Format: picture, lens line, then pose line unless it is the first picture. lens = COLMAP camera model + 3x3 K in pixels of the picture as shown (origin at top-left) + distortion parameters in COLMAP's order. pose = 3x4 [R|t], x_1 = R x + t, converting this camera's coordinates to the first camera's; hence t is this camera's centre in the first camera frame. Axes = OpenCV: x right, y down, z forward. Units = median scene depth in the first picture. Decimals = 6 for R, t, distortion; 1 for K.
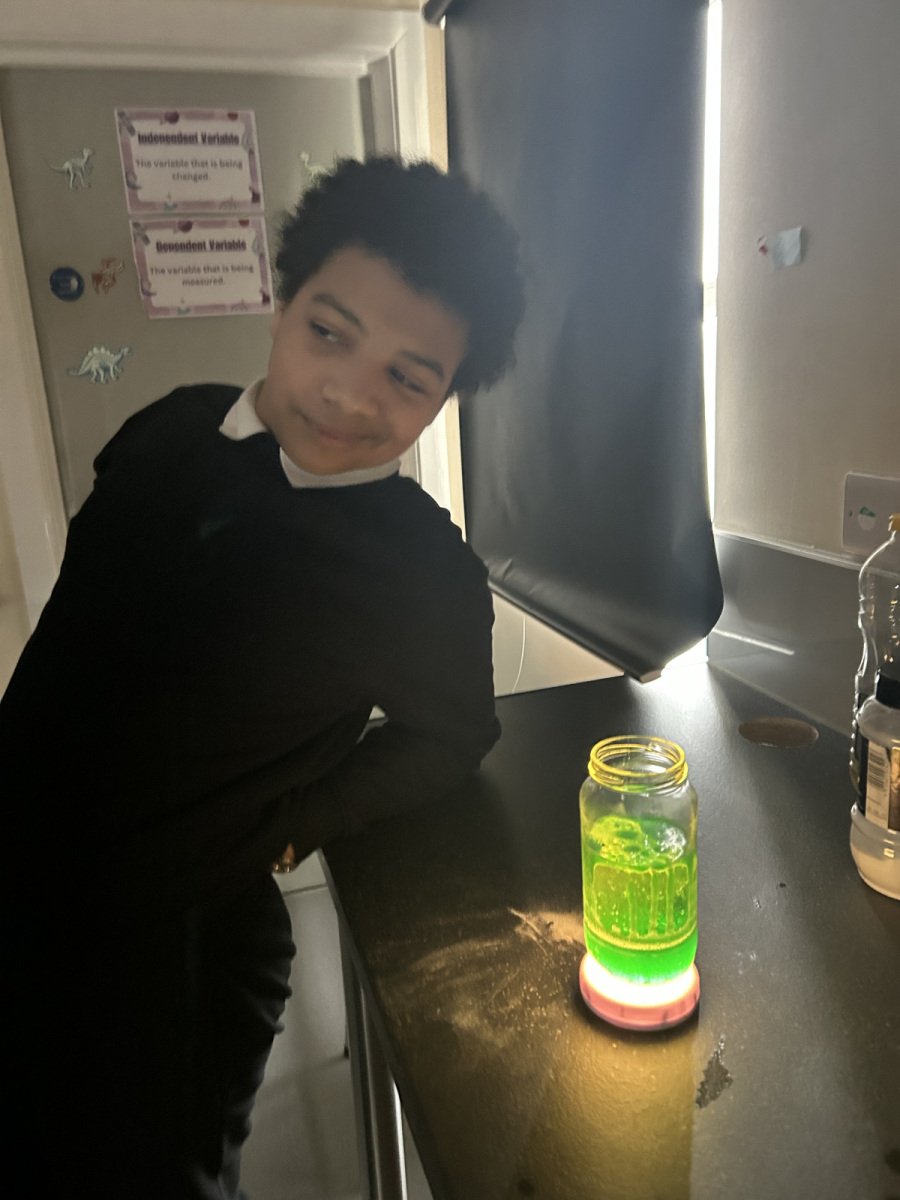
lens RADIAL K [[898.3, 0, 450.0], [0, 898.3, 600.0], [0, 0, 1]] dist [0.016259, -0.003490]
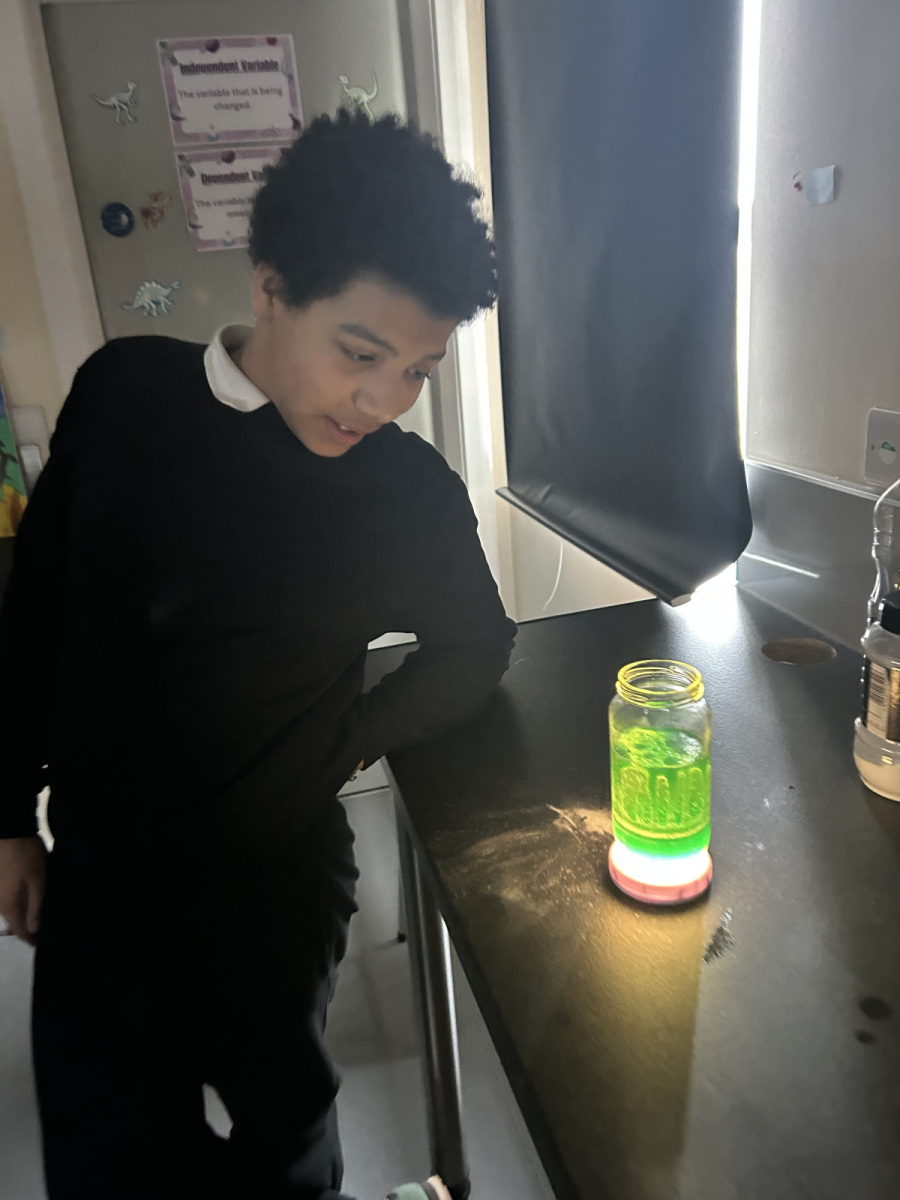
lens RADIAL K [[945.6, 0, 431.7], [0, 945.6, 591.4], [0, 0, 1]] dist [0.023904, 0.001291]
pose [[0.998393, -0.006090, -0.056341, -0.008848], [0.011340, 0.995570, 0.093338, -0.029769], [0.055523, -0.093827, 0.994039, -0.122723]]
